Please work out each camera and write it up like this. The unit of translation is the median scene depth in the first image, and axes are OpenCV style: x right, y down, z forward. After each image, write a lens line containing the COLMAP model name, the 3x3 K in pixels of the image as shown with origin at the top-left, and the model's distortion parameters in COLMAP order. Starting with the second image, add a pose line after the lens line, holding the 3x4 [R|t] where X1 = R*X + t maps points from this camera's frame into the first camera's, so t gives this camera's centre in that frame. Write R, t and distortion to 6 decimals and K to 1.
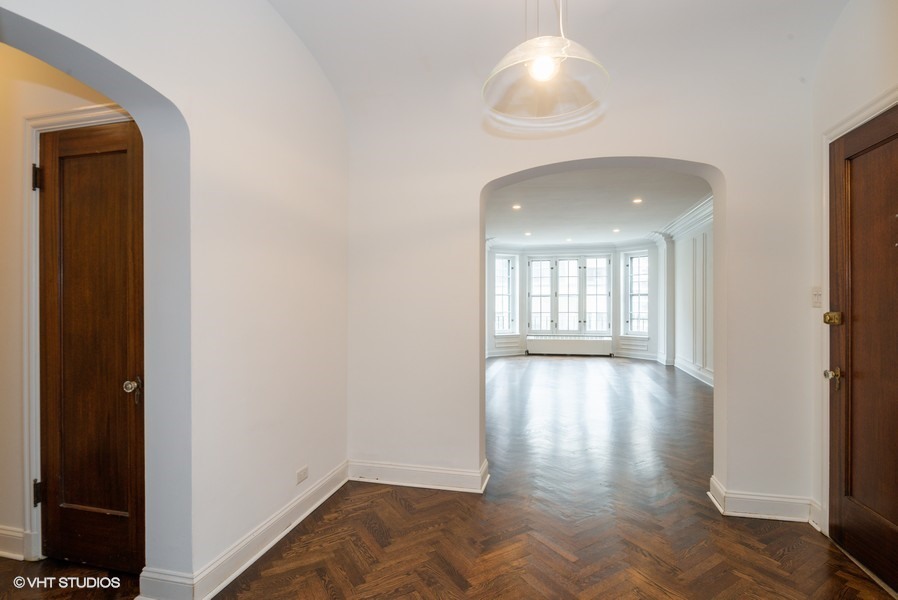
lens RADIAL K [[456.6, 0, 447.4], [0, 456.6, 310.4], [0, 0, 1]] dist [-0.000340, -0.000099]
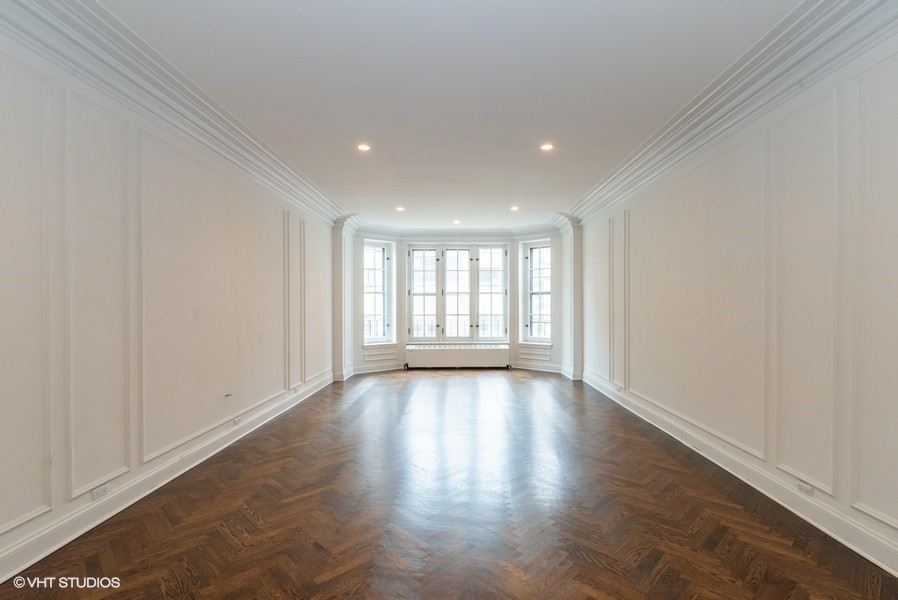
lens RADIAL K [[429.7, 0, 449.3], [0, 429.7, 313.5], [0, 0, 1]] dist [-0.000009, -0.000142]
pose [[0.977813, -0.004581, 0.209432, 0.092634], [0.003391, 0.999976, 0.006040, -0.002660], [-0.209455, -0.005196, 0.977805, 0.264632]]
